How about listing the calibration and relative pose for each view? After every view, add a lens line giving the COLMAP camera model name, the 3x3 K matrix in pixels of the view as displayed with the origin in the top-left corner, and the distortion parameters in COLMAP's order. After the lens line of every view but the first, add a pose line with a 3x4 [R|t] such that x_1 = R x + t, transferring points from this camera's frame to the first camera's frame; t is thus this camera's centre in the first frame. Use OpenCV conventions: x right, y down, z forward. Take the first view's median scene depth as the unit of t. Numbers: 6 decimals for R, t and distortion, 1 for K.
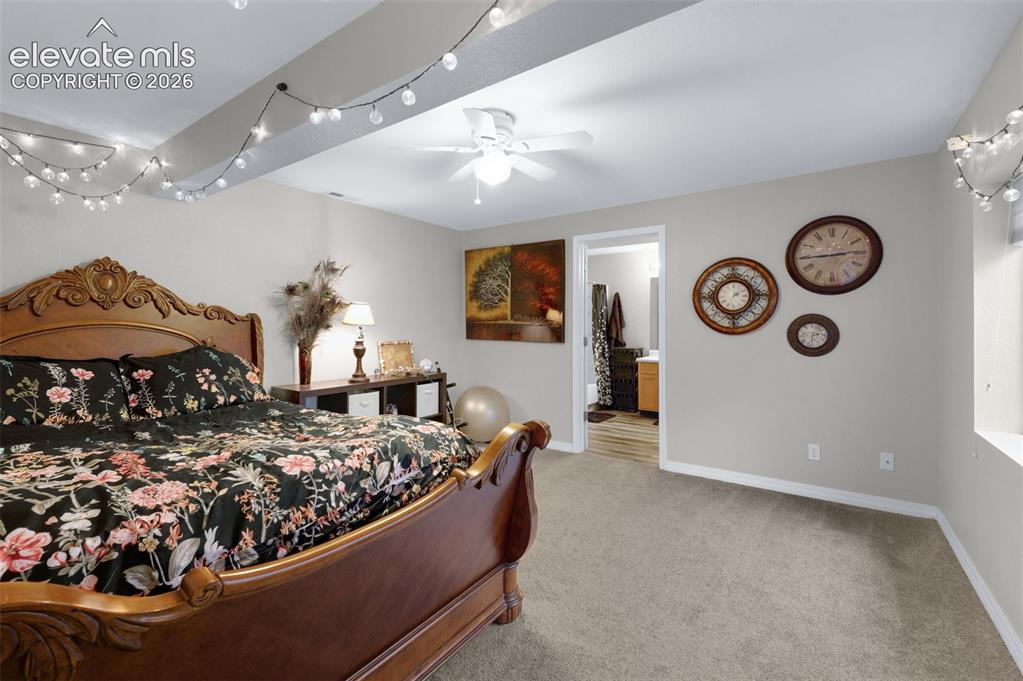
lens RADIAL K [[439.1, 0, 507.6], [0, 439.1, 335.2], [0, 0, 1]] dist [0.001485, -0.002515]
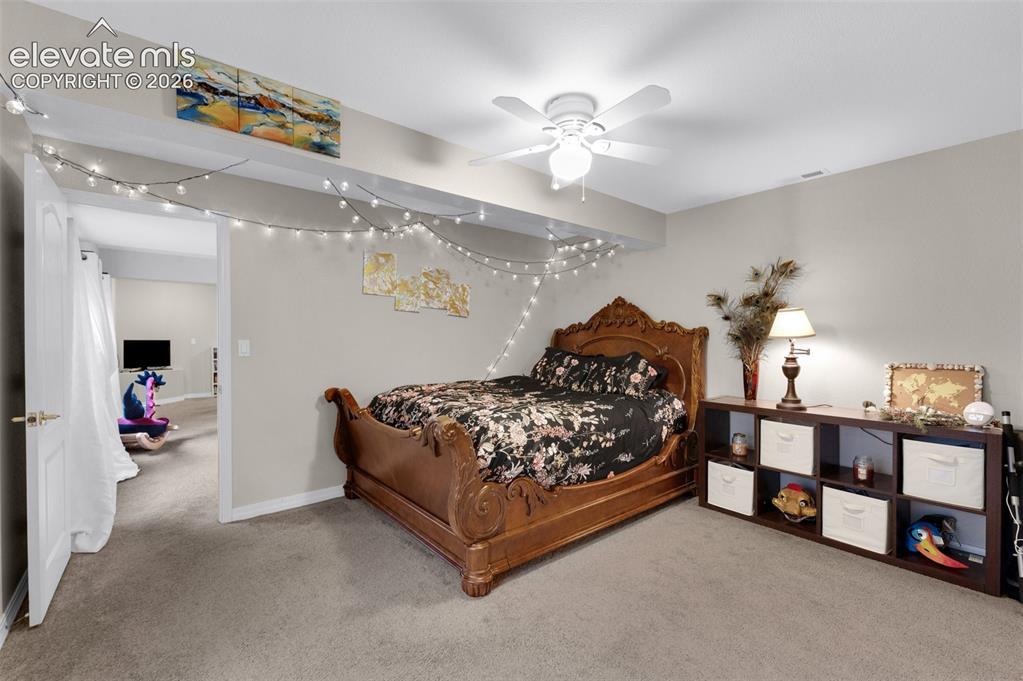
lens RADIAL K [[439.1, 0, 507.6], [0, 439.1, 339.8], [0, 0, 1]] dist [0.001485, -0.002515]
pose [[-0.269343, 0.002025, -0.963042, 0.563767], [-0.024616, 0.999657, 0.008987, -0.012208], [0.962730, 0.026127, -0.269201, 0.726868]]
